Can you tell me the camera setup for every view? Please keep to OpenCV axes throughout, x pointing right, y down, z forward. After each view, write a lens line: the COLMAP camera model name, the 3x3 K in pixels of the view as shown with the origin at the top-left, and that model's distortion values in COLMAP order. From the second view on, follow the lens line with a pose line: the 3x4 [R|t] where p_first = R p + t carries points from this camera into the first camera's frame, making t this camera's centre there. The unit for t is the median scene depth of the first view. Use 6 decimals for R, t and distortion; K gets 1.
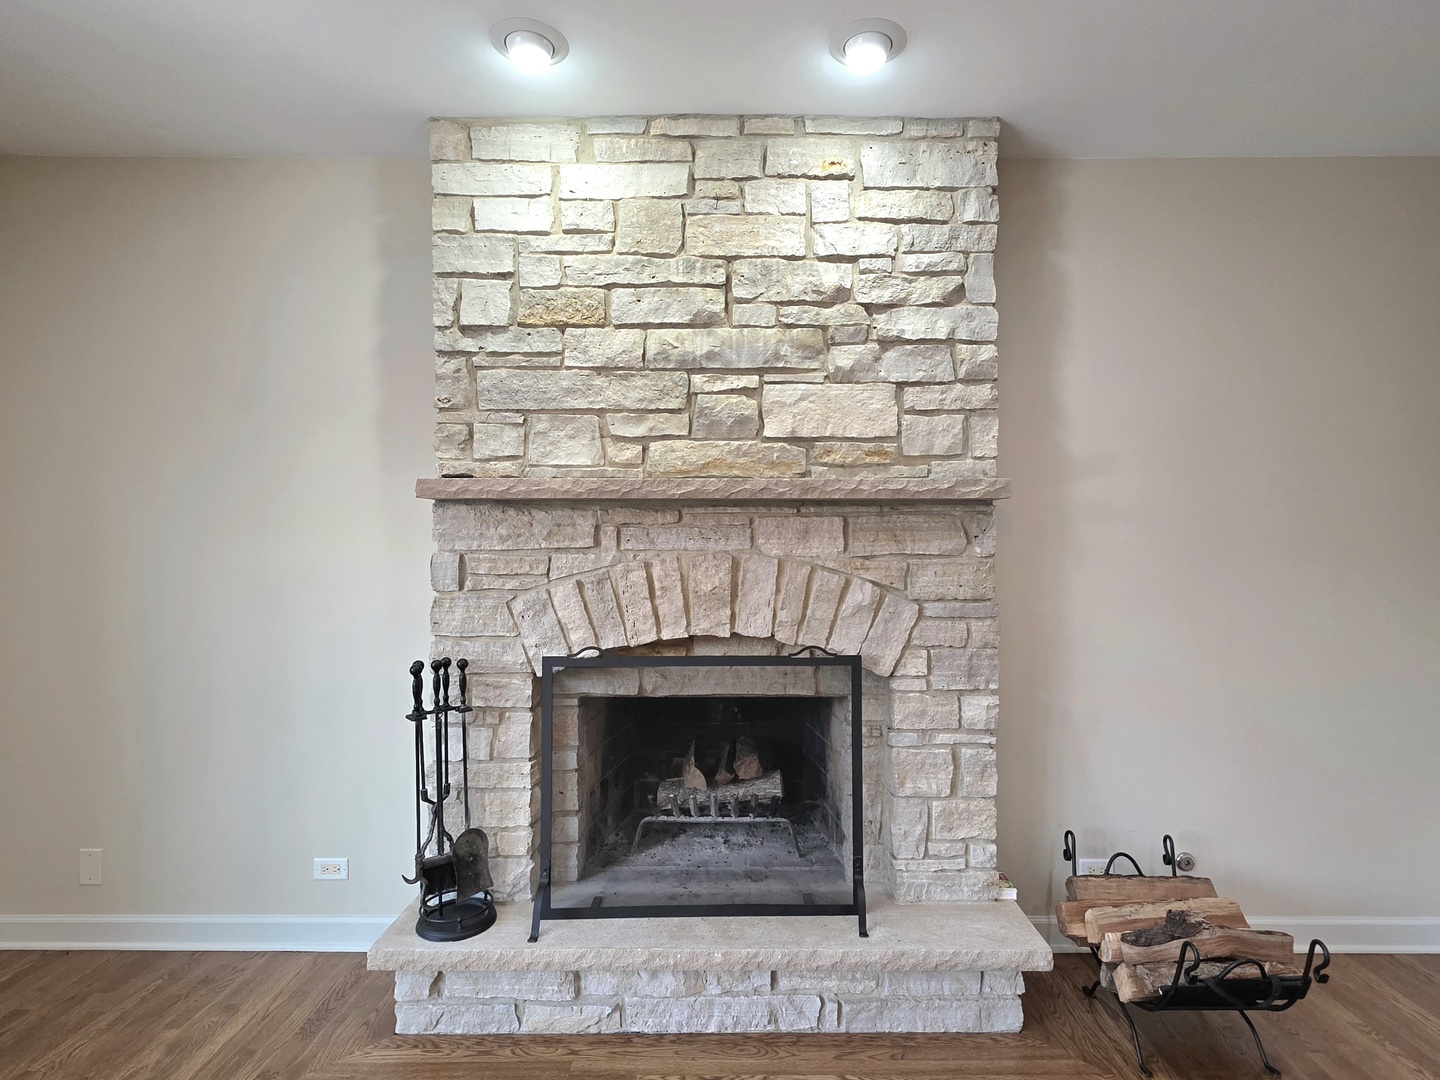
lens RADIAL K [[800.1, 0, 719.2], [0, 800.1, 541.6], [0, 0, 1]] dist [0.003582, 0.003051]
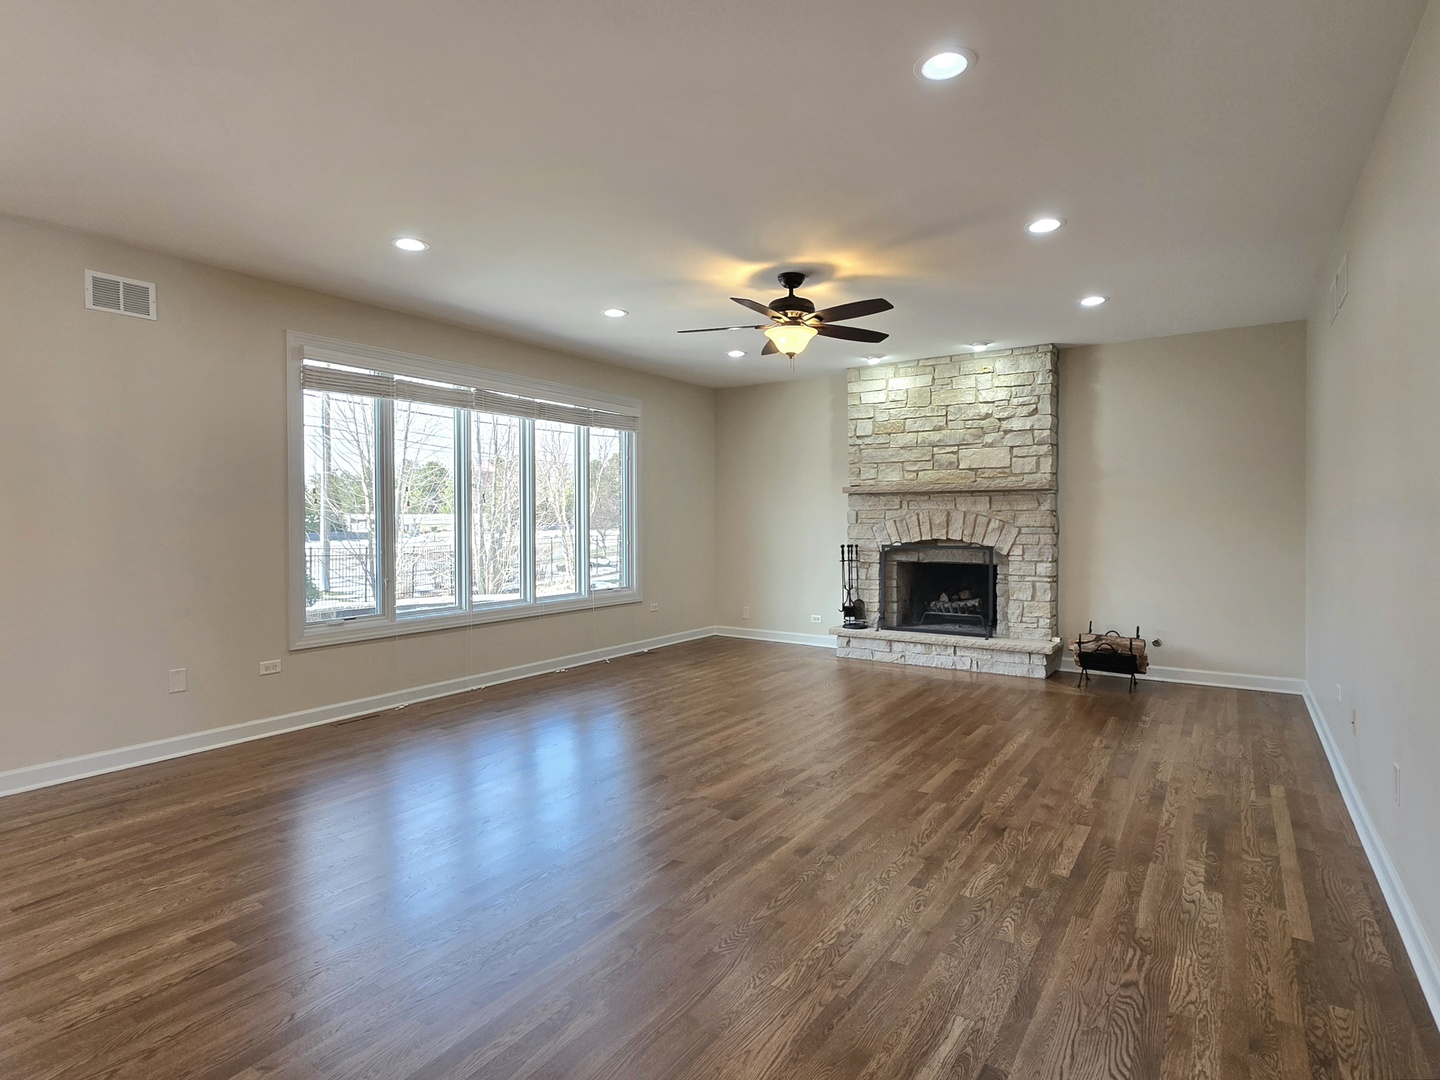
lens RADIAL K [[800.1, 0, 716.5], [0, 800.1, 536.3], [0, 0, 1]] dist [0.003582, 0.003051]
pose [[0.859378, 0.005652, -0.511309, 0.761842], [0.001812, 0.999899, 0.014099, 0.066076], [0.511338, -0.013043, 0.859281, -1.853391]]
